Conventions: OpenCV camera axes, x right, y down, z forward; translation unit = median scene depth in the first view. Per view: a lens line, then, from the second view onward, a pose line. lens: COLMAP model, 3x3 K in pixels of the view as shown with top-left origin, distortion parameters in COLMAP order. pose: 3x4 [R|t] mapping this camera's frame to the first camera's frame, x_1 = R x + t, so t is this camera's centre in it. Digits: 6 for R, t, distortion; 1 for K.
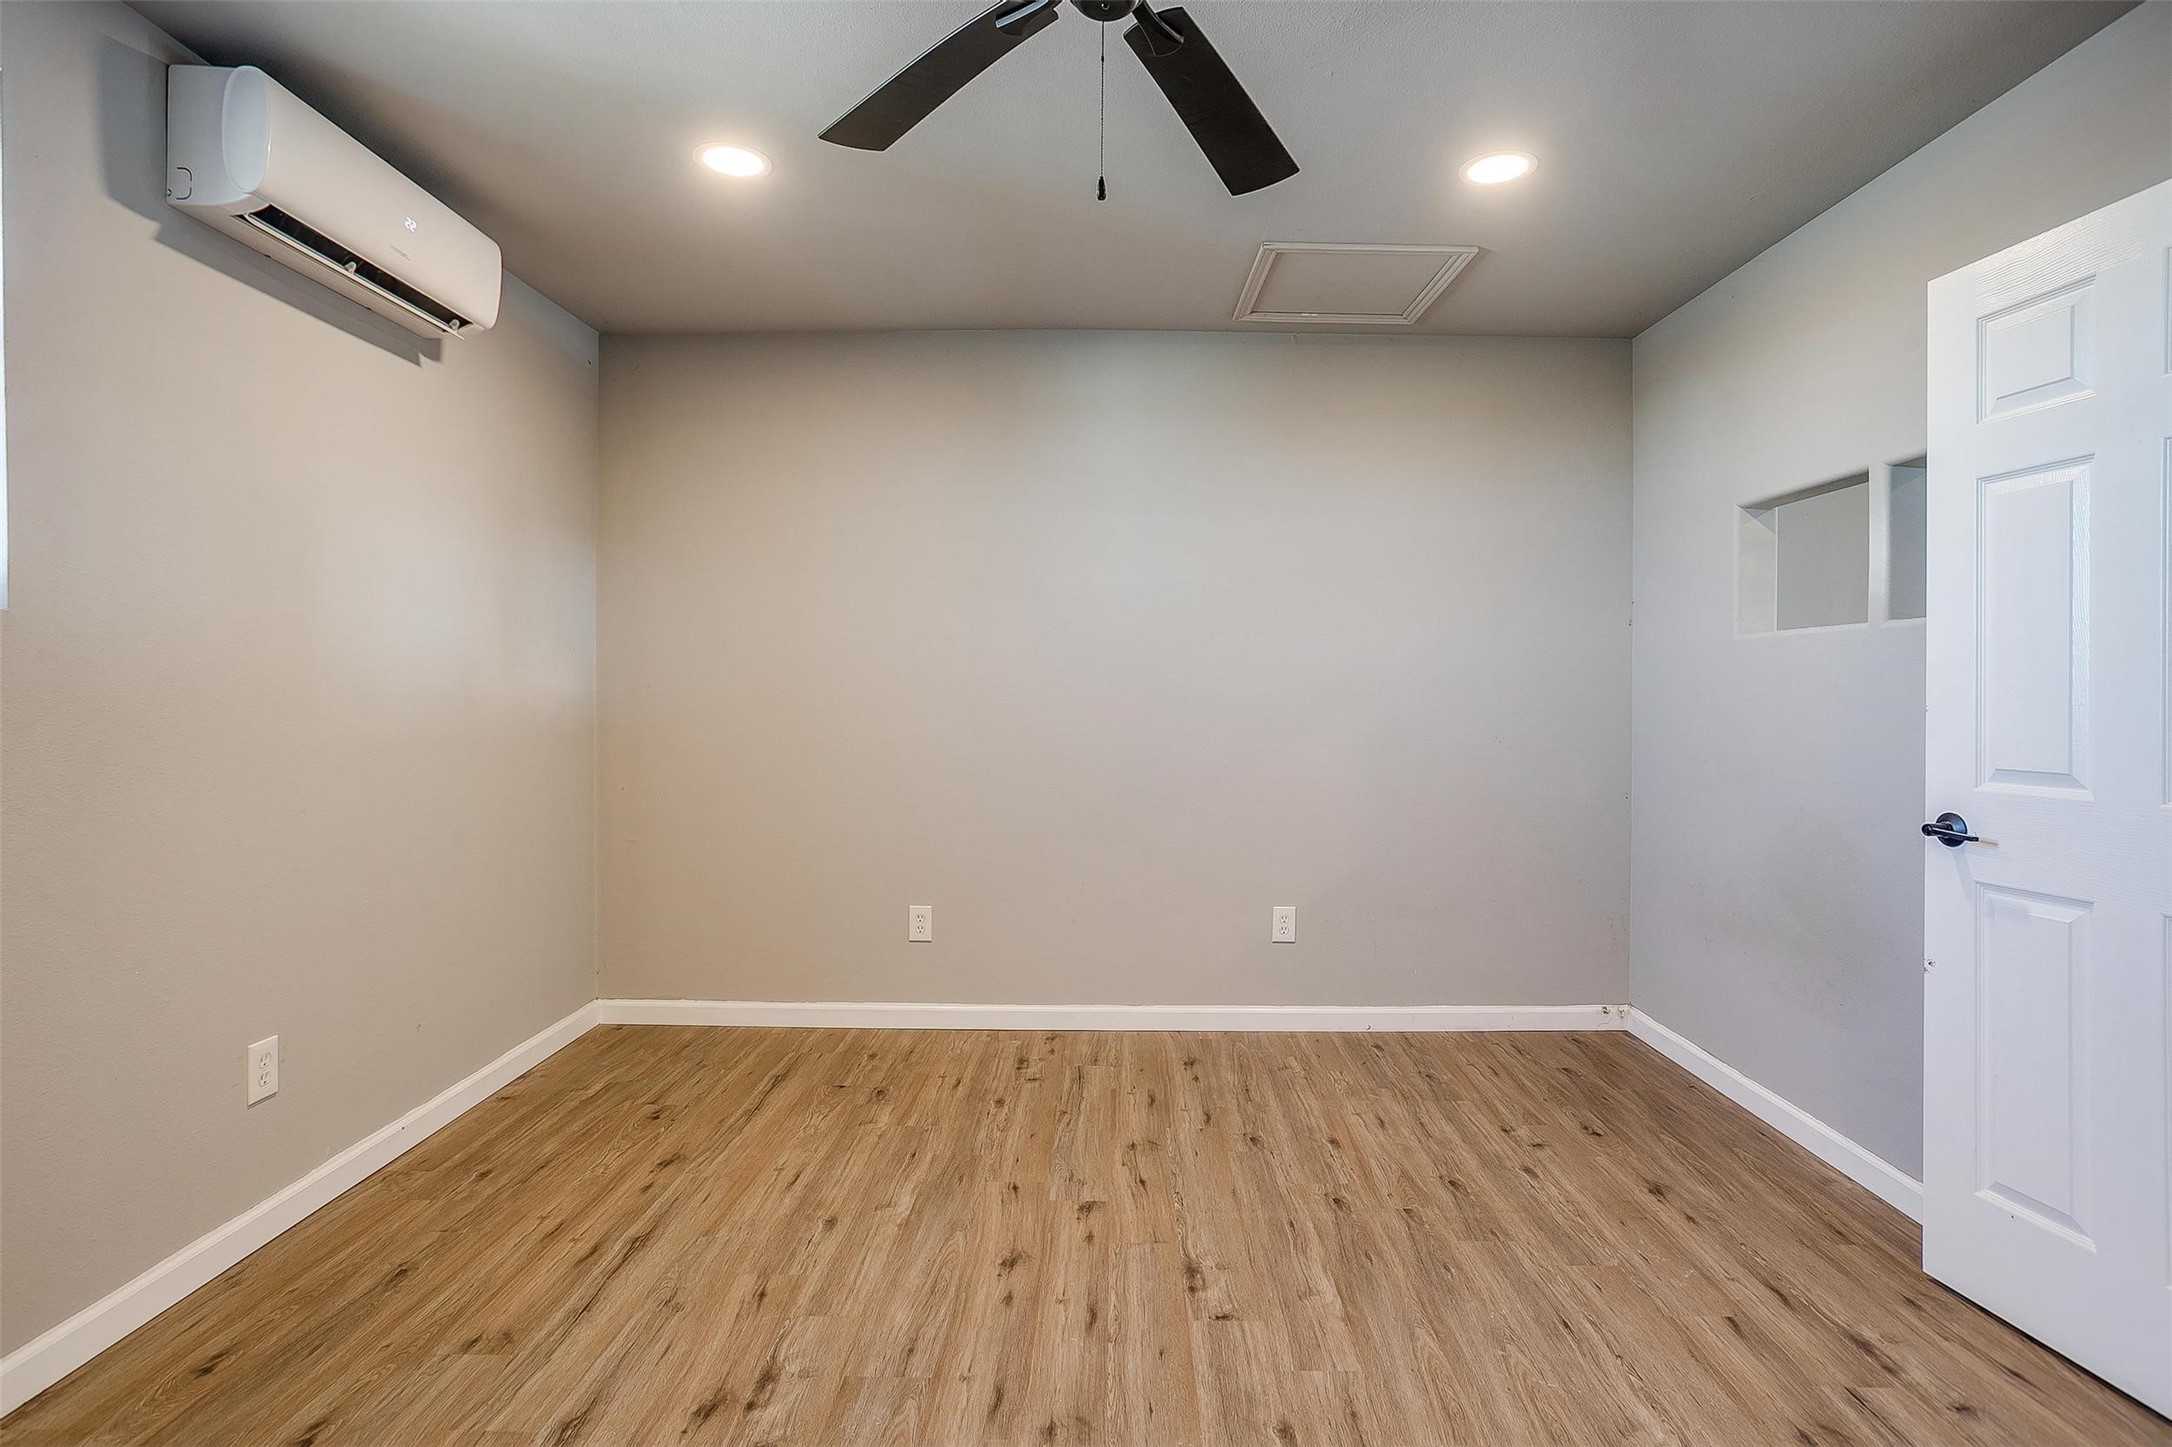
lens RADIAL K [[1066.8, 0, 1102.7], [0, 1066.8, 713.7], [0, 0, 1]] dist [-0.054041, 0.028085]
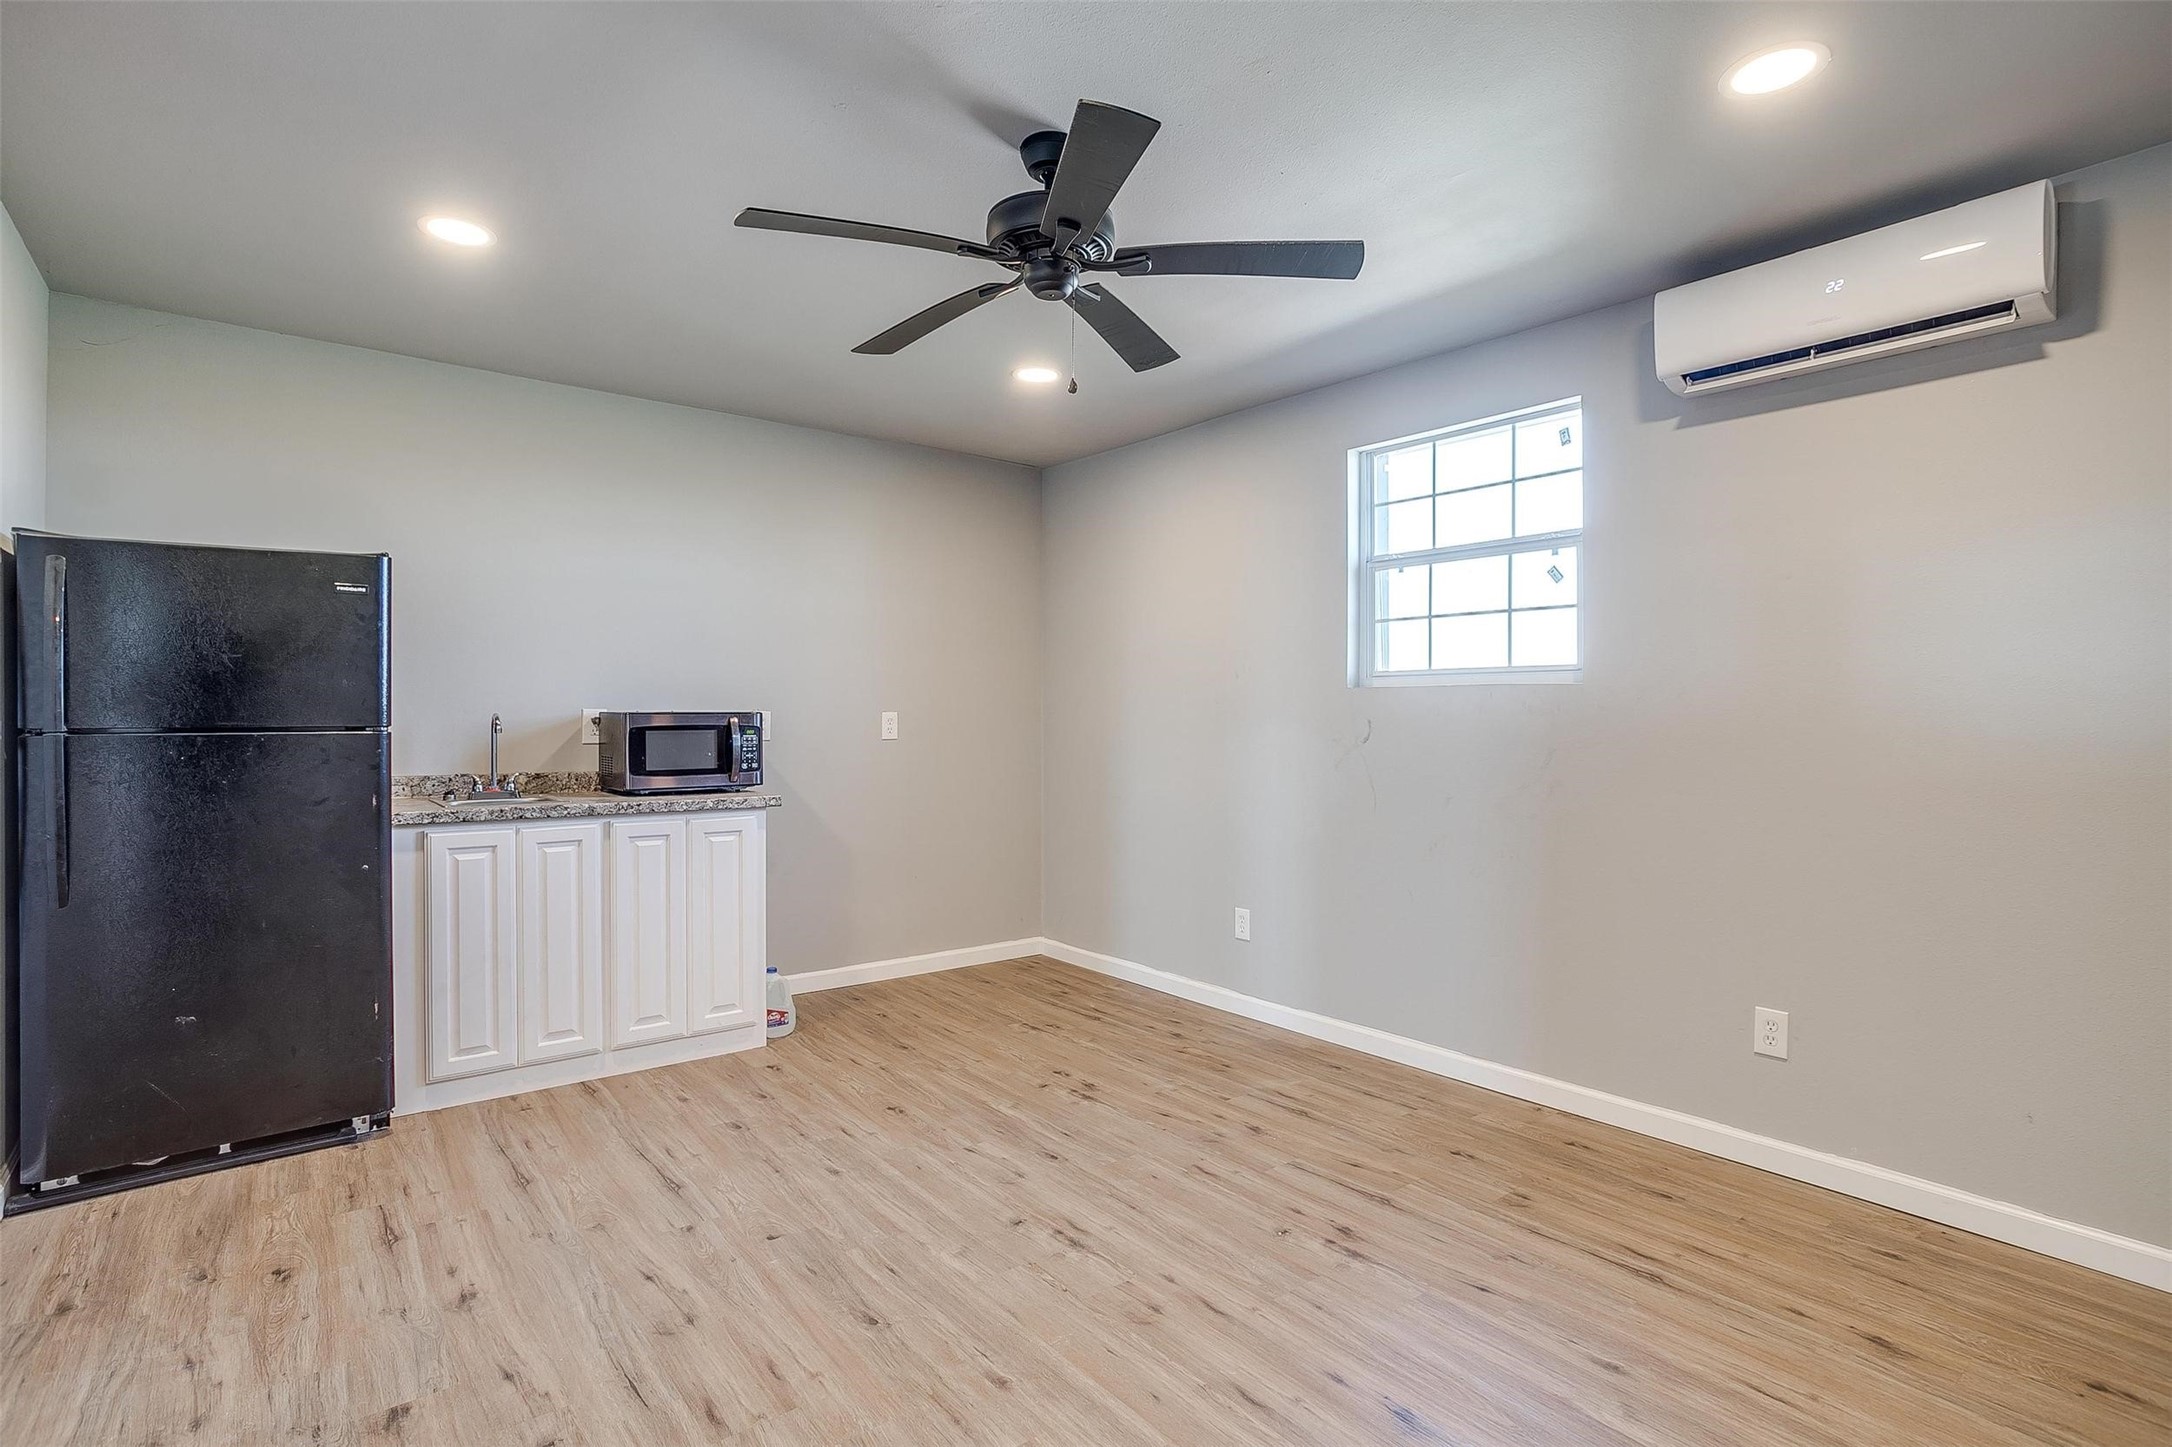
lens RADIAL K [[1066.8, 0, 1083.7], [0, 1066.8, 717.9], [0, 0, 1]] dist [-0.054041, 0.028085]
pose [[-0.777066, -0.009395, -0.629349, 0.567303], [-0.023598, 0.999620, 0.014214, -0.028484], [0.628976, 0.025897, -0.776993, 1.322325]]
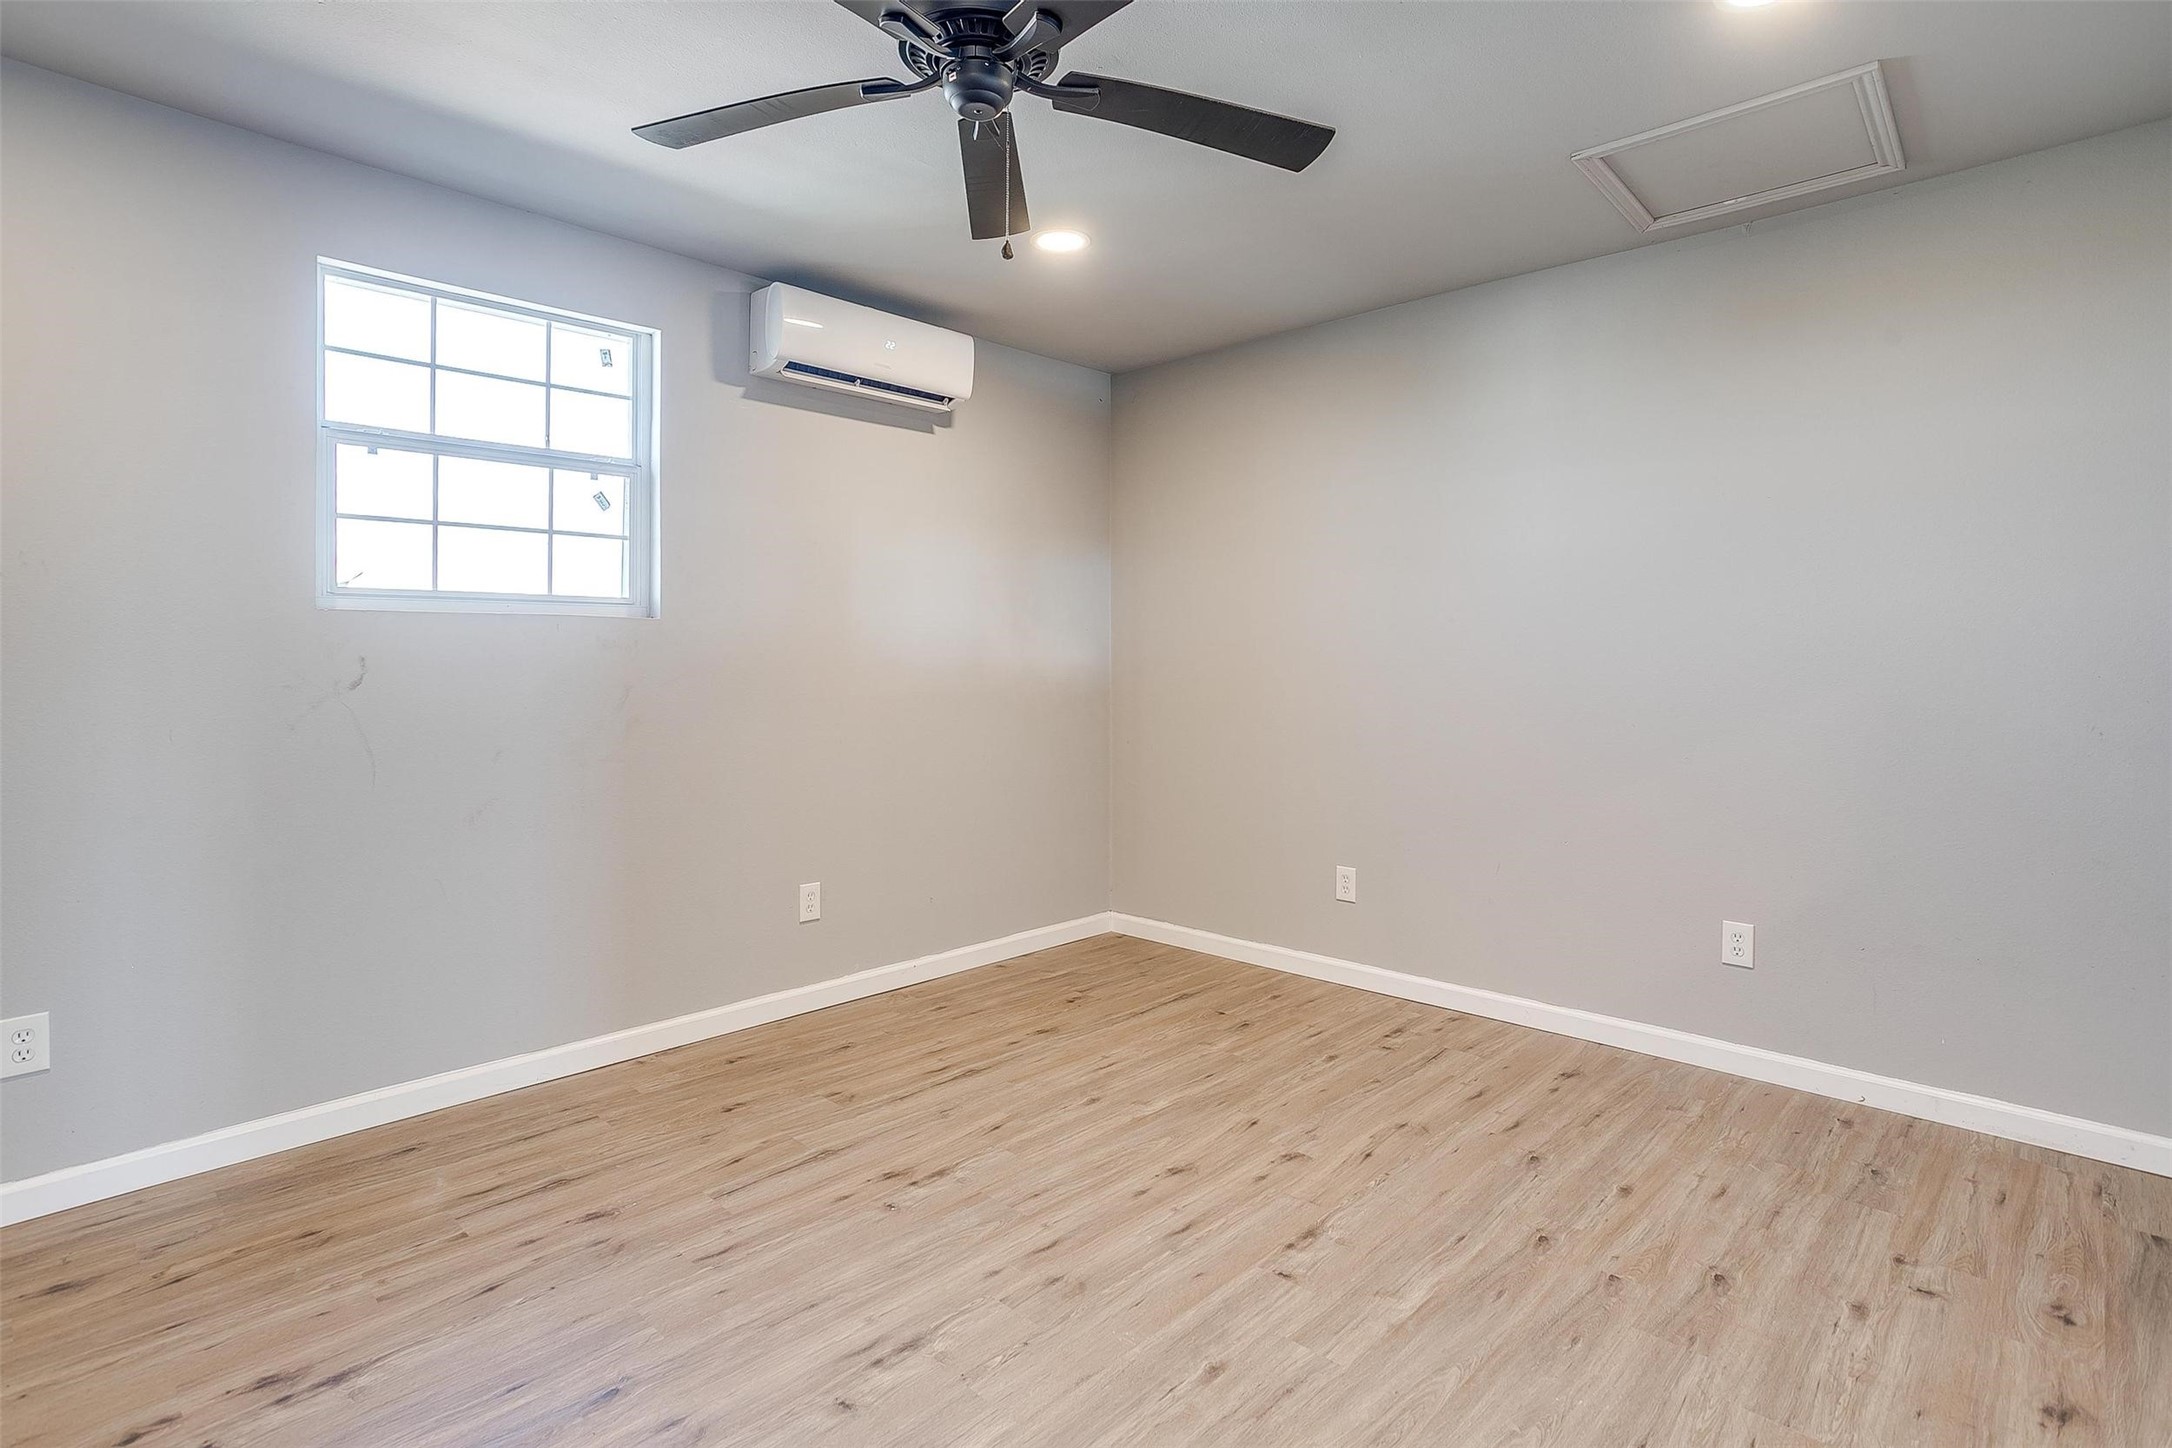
lens RADIAL K [[1066.8, 0, 1089.4], [0, 1066.8, 680.4], [0, 0, 1]] dist [-0.054041, 0.028085]
pose [[0.730171, 0.008589, -0.683211, 0.547789], [-0.012300, 0.999924, -0.000575, 0.001376], [0.683154, 0.008823, 0.730221, 0.101641]]
